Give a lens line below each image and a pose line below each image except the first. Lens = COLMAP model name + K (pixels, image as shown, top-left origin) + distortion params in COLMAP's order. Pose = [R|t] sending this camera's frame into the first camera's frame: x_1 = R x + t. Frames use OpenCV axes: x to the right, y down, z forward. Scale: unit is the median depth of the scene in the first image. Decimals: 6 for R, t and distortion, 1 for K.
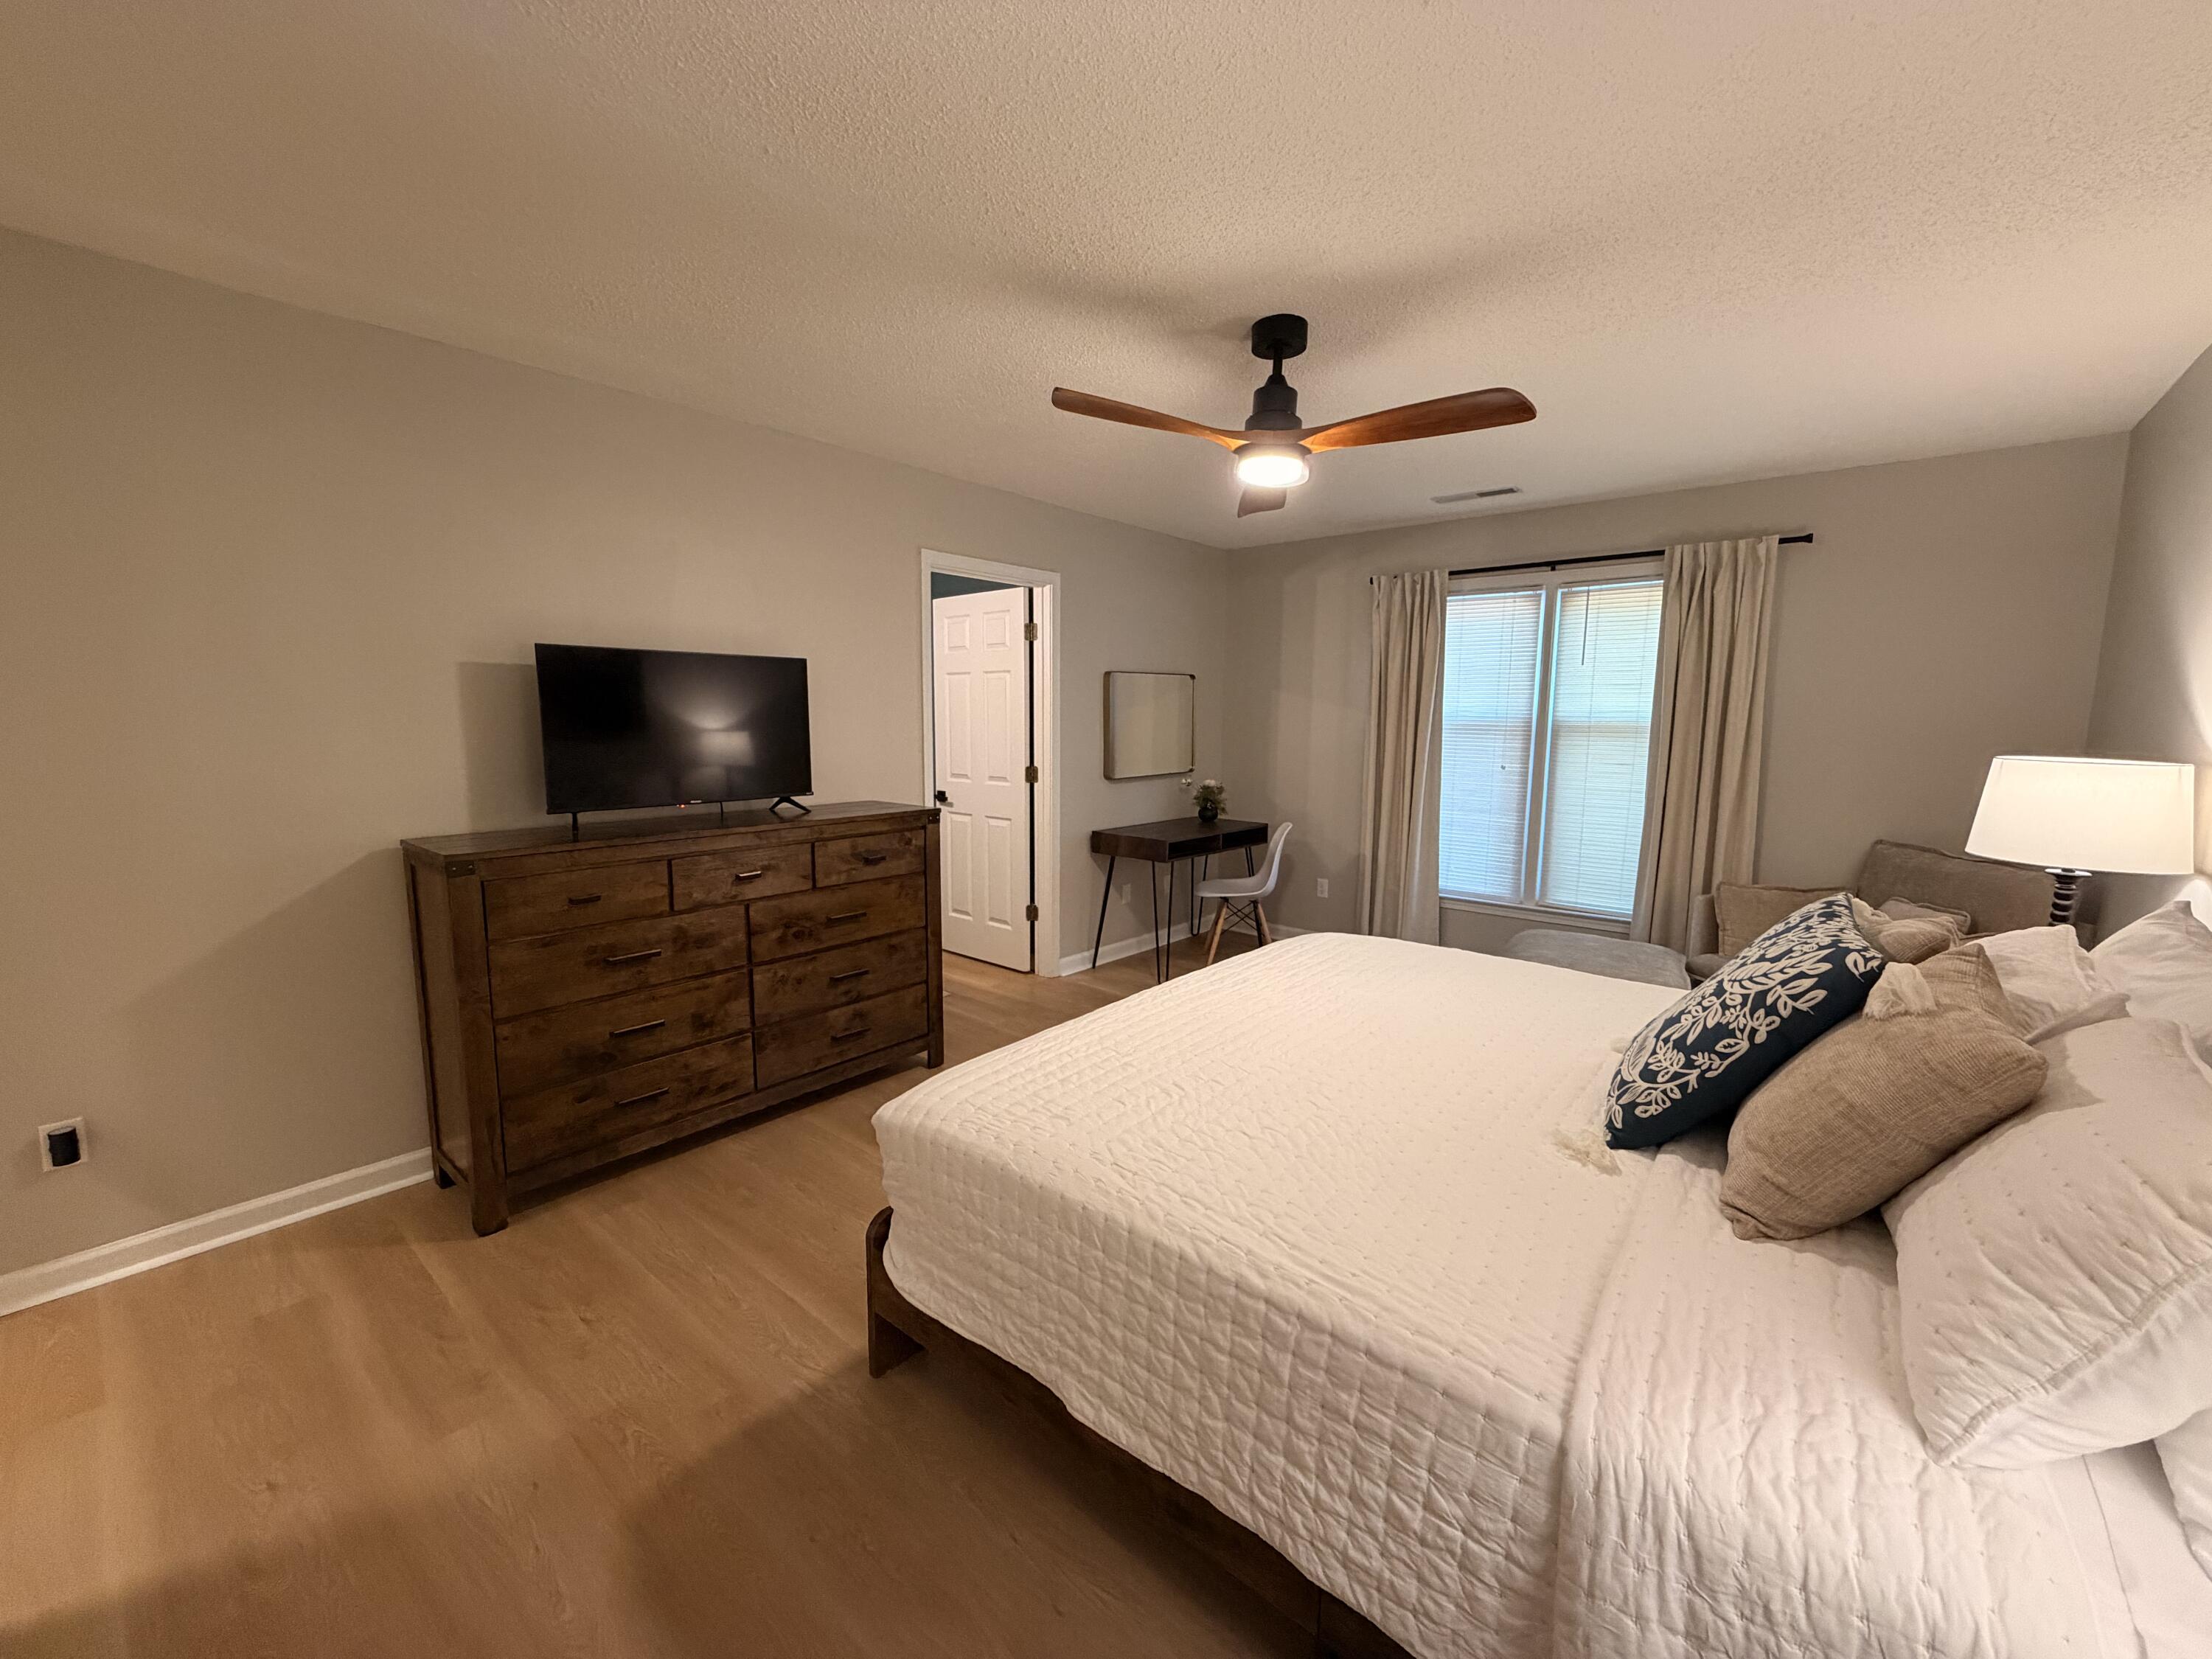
lens RADIAL K [[885.3, 0, 1106.0], [0, 885.3, 829.5], [0, 0, 1]] dist [0.000075, 0.000095]
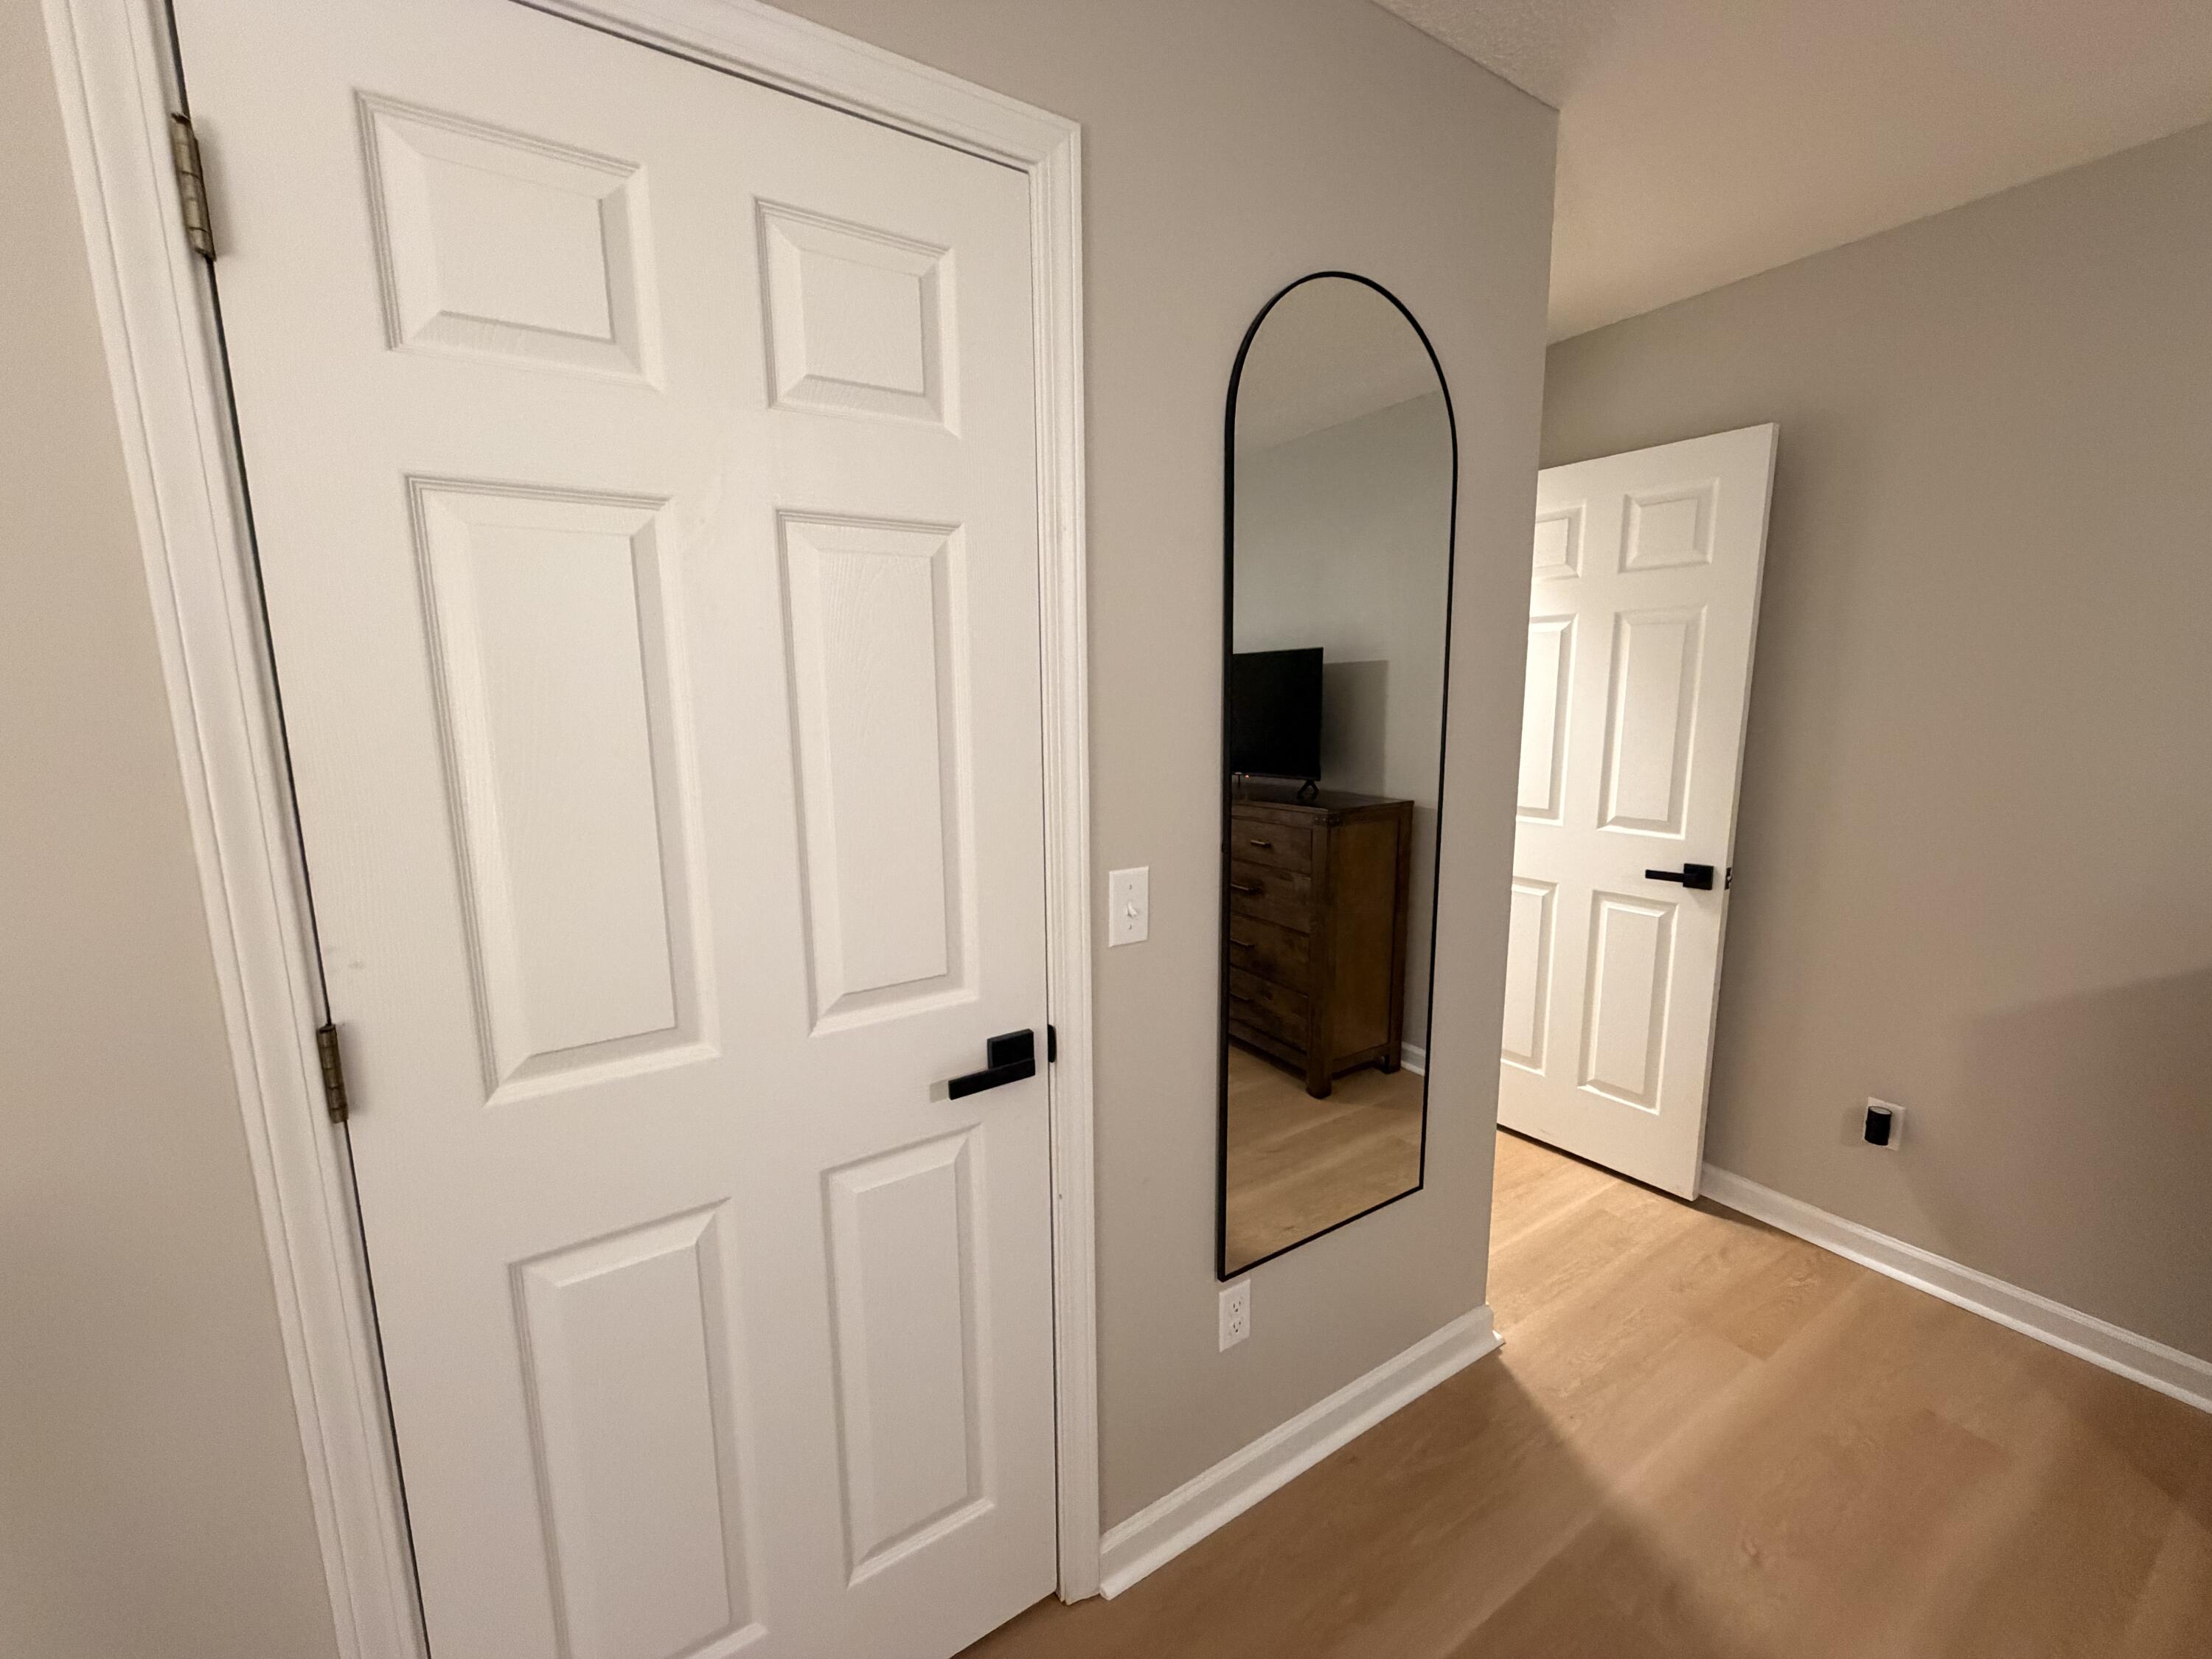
lens RADIAL K [[885.3, 0, 1106.0], [0, 885.3, 829.5], [0, 0, 1]] dist [0.000075, 0.000095]
pose [[-0.305557, 0.147600, -0.940664, 0.007083], [-0.111494, 0.975570, 0.189294, -0.069815], [0.945624, 0.162718, -0.281636, 0.387428]]
